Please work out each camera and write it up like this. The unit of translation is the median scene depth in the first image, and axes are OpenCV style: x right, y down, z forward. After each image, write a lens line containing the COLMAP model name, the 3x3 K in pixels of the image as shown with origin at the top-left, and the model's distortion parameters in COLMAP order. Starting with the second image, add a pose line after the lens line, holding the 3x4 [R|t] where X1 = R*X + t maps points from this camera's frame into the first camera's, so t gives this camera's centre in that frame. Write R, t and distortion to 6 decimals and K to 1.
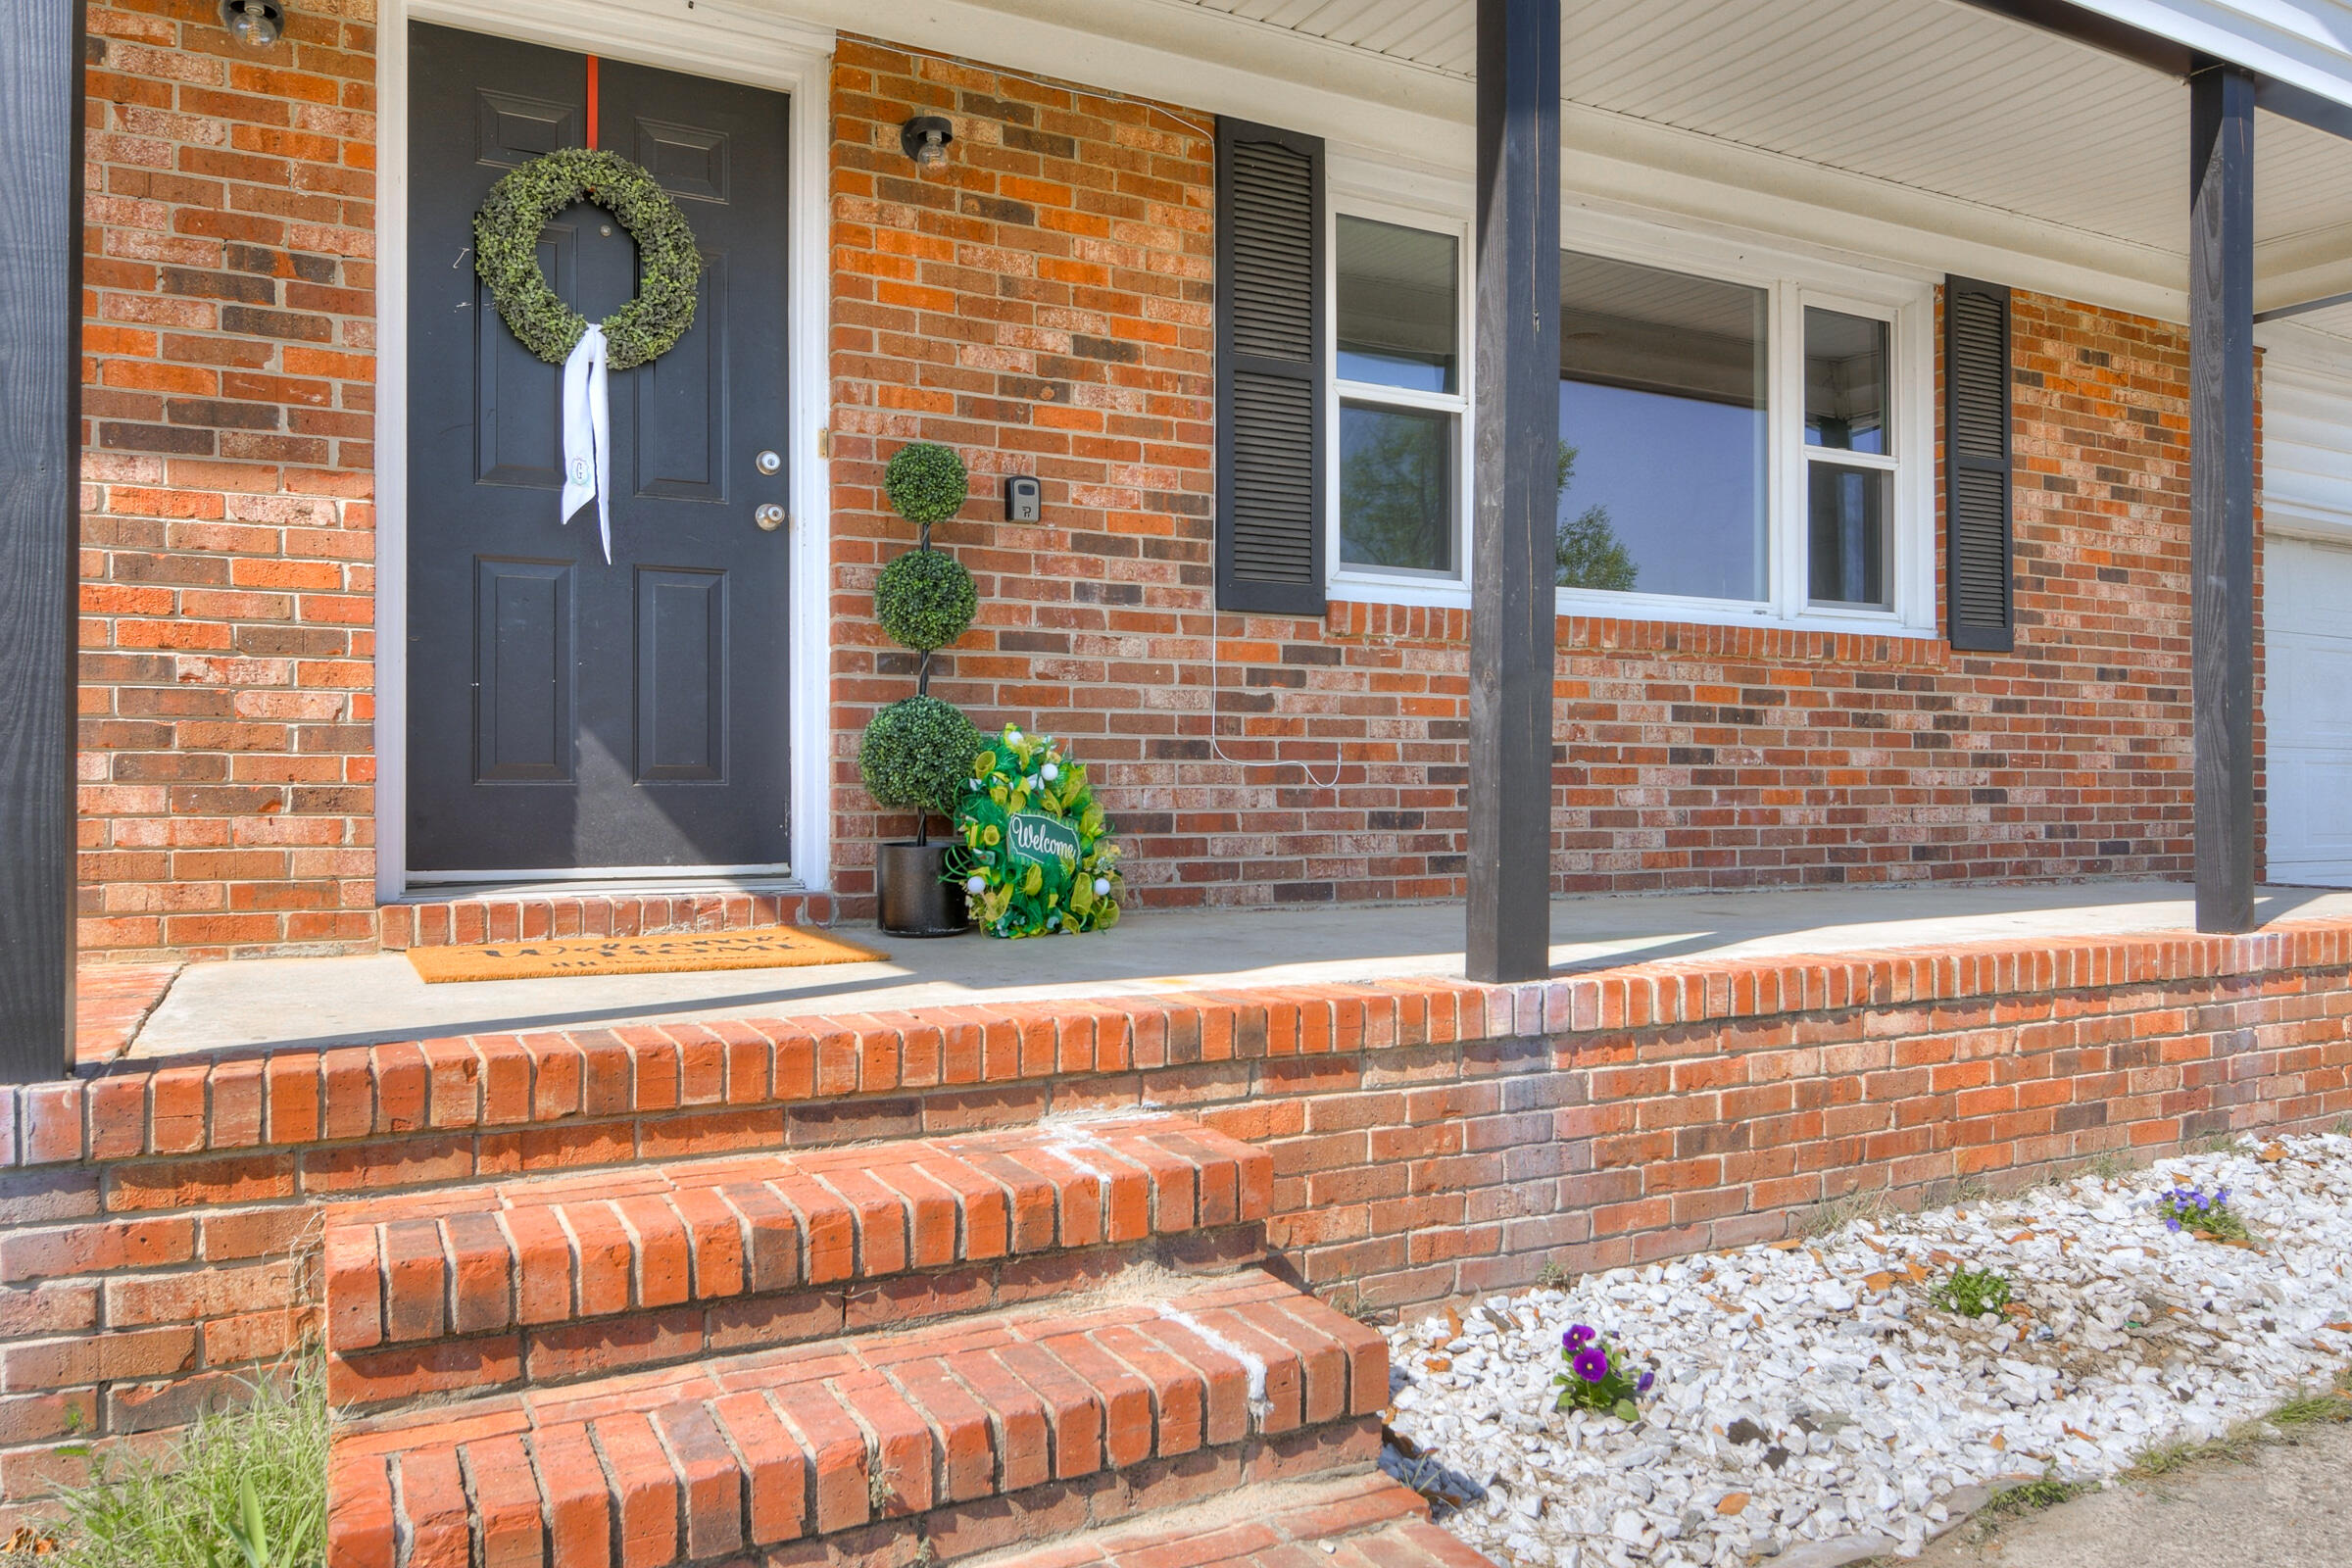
lens RADIAL K [[1493.9, 0, 1176.0], [0, 1493.9, 784.0], [0, 0, 1]] dist [0.001274, 0.000495]
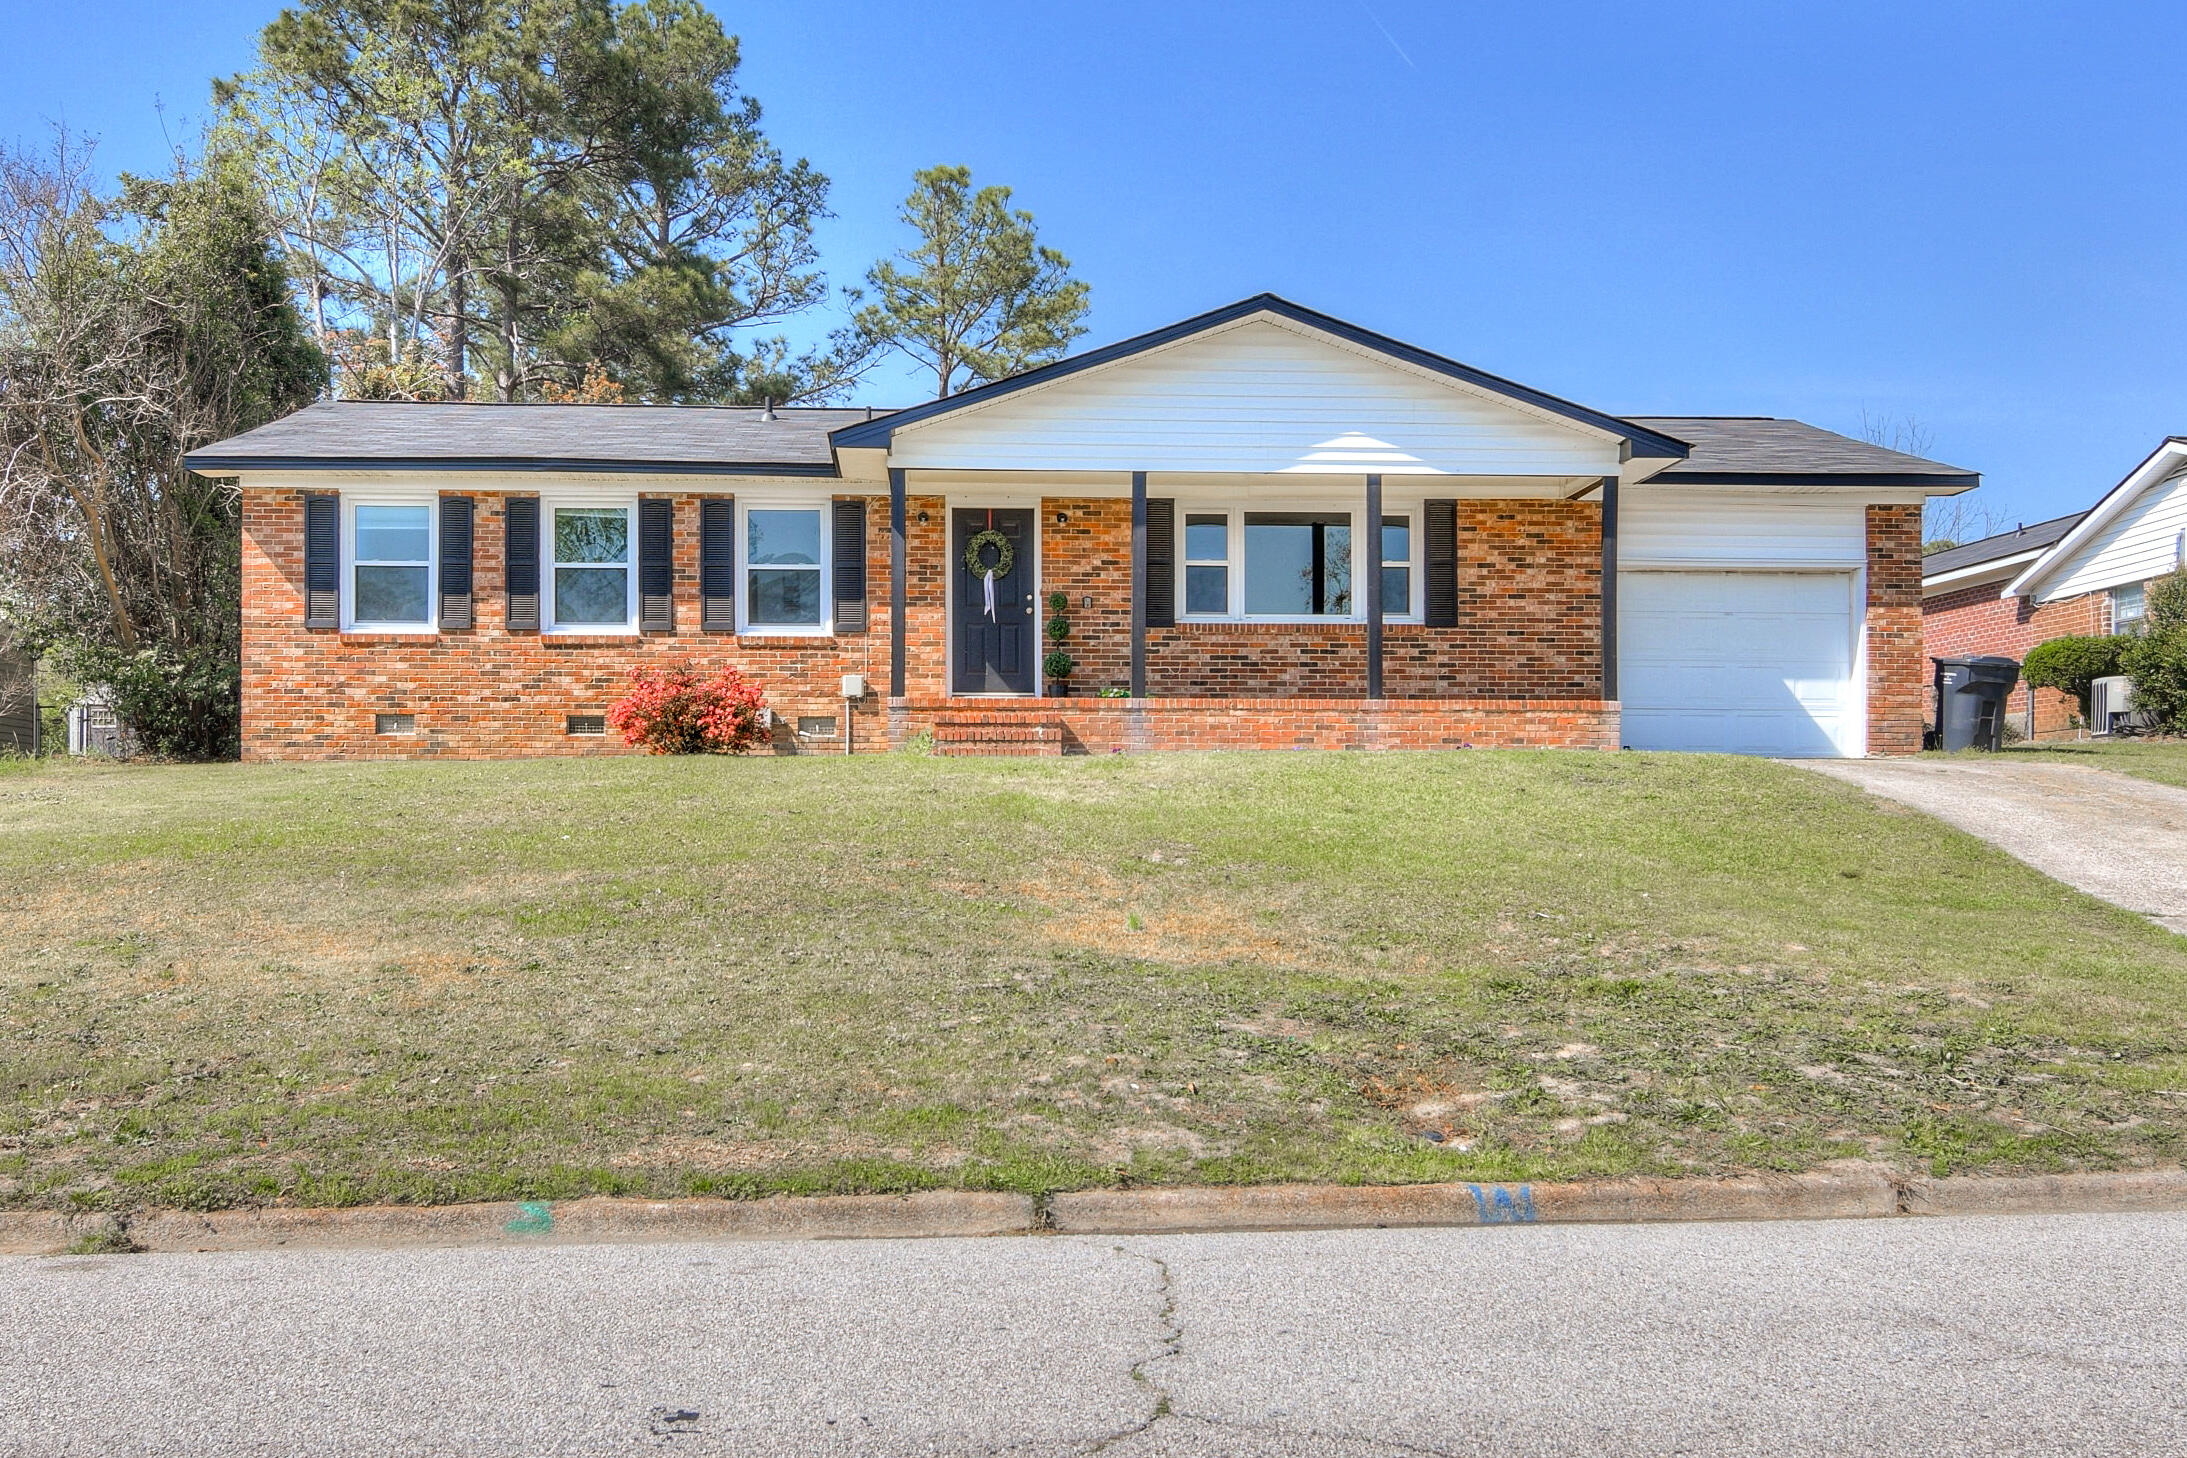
lens RADIAL K [[1389.1, 0, 1093.5], [0, 1389.1, 729.0], [0, 0, 1]] dist [0.001274, 0.000495]
pose [[0.915635, -0.017616, -0.401626, 1.289157], [0.001627, 0.999194, -0.040117, 0.274675], [0.402008, 0.036079, 0.914925, -2.200445]]
